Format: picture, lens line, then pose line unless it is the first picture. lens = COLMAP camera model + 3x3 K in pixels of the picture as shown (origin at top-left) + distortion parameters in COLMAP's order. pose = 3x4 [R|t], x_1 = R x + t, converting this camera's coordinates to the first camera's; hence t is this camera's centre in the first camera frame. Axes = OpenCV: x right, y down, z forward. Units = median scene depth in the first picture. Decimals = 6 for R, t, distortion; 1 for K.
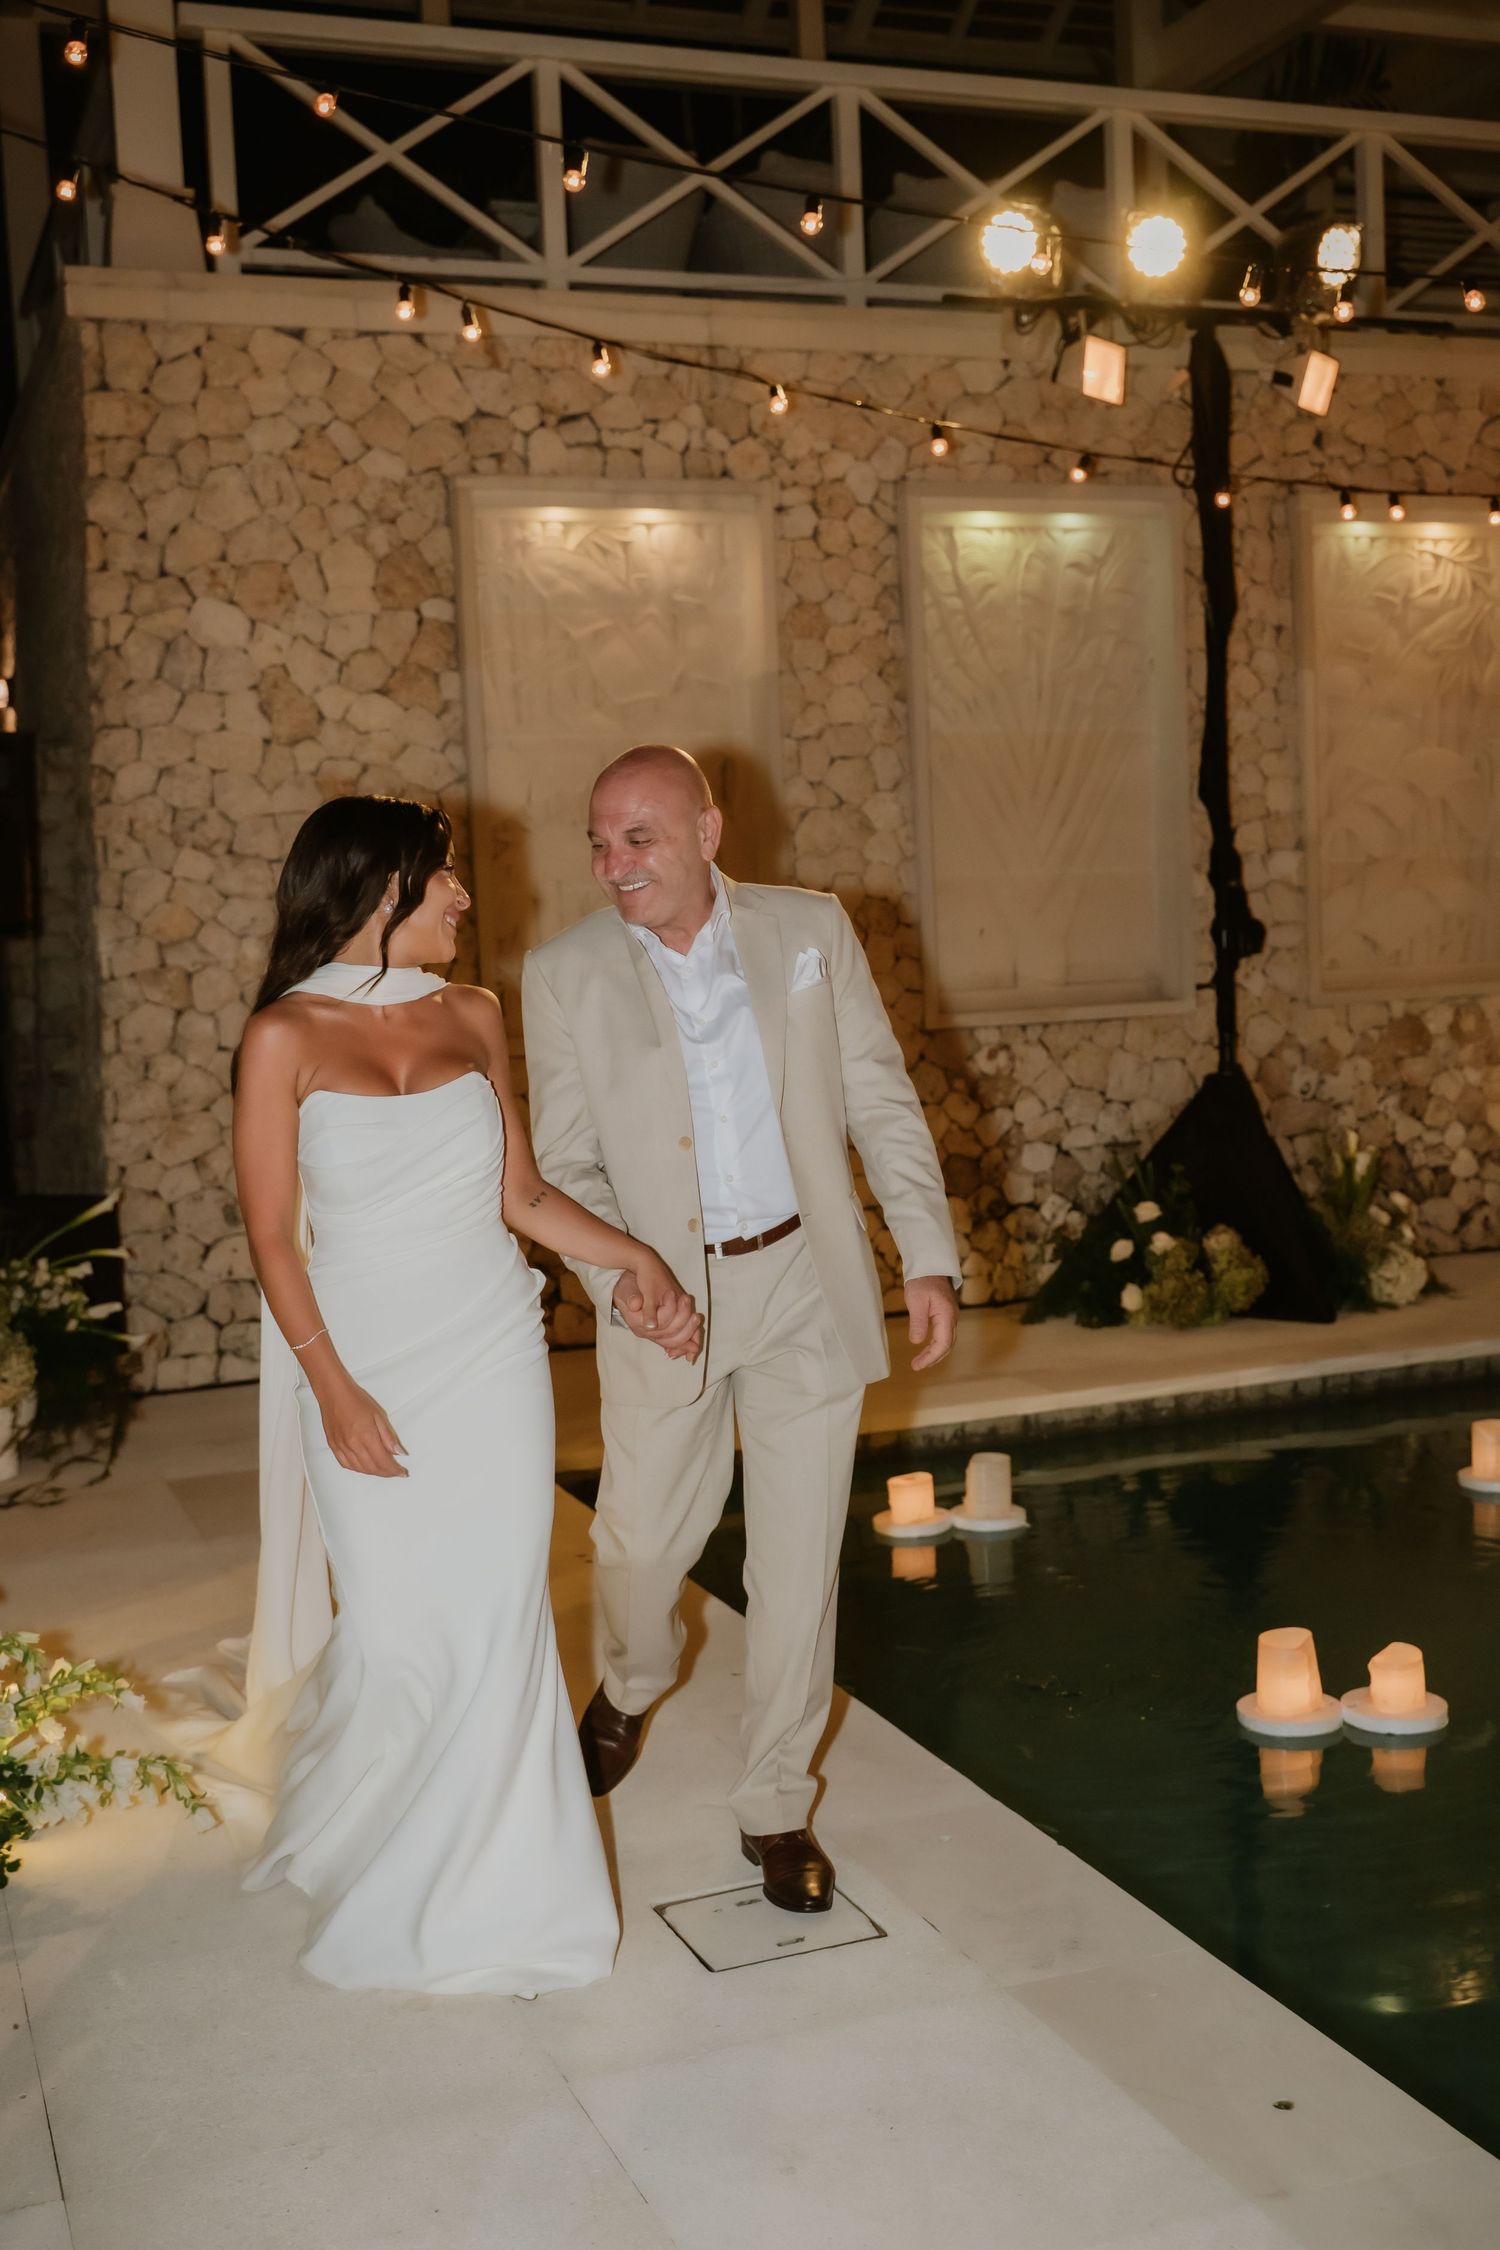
lens RADIAL K [[2453.5, 0, 786.0], [0, 2453.5, 1129.8], [0, 0, 1]] dist [0.007143, 0.011997]
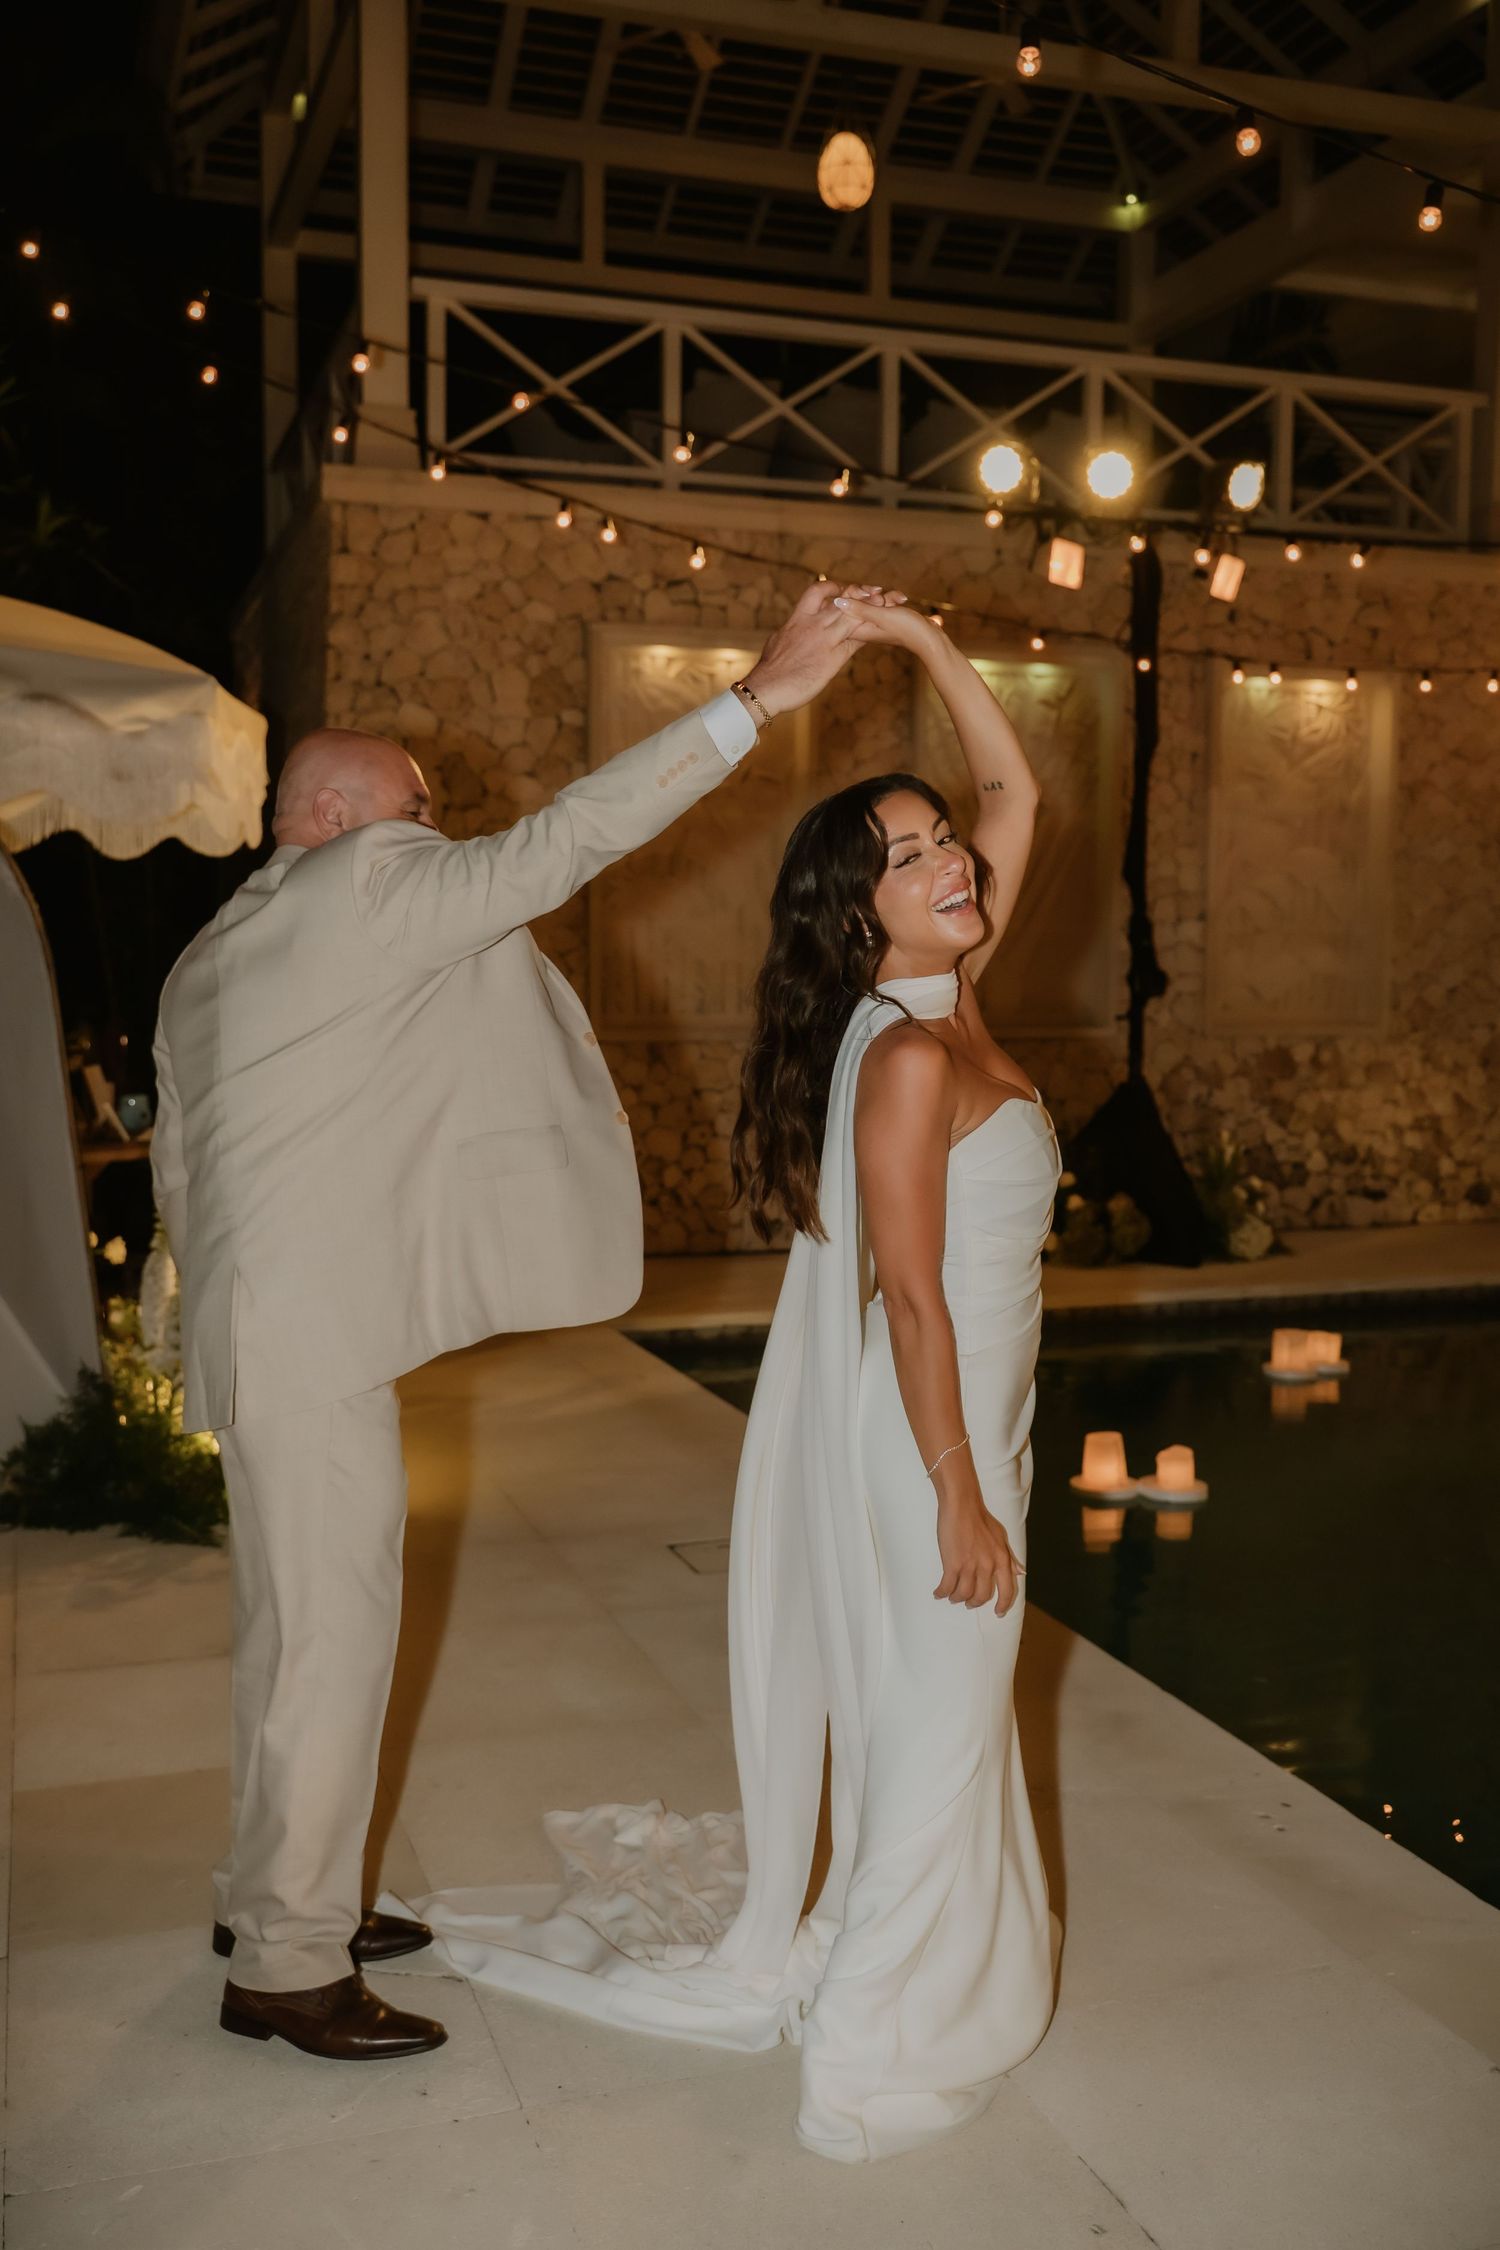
lens RADIAL K [[2197.5, 0, 739.2], [0, 2197.5, 1105.9], [0, 0, 1]] dist [0.000994, -0.013233]
pose [[0.997592, 0.050945, -0.047059, 0.019778], [-0.051950, 0.998442, -0.020365, 0.025459], [0.045948, 0.022761, 0.998684, -0.213882]]
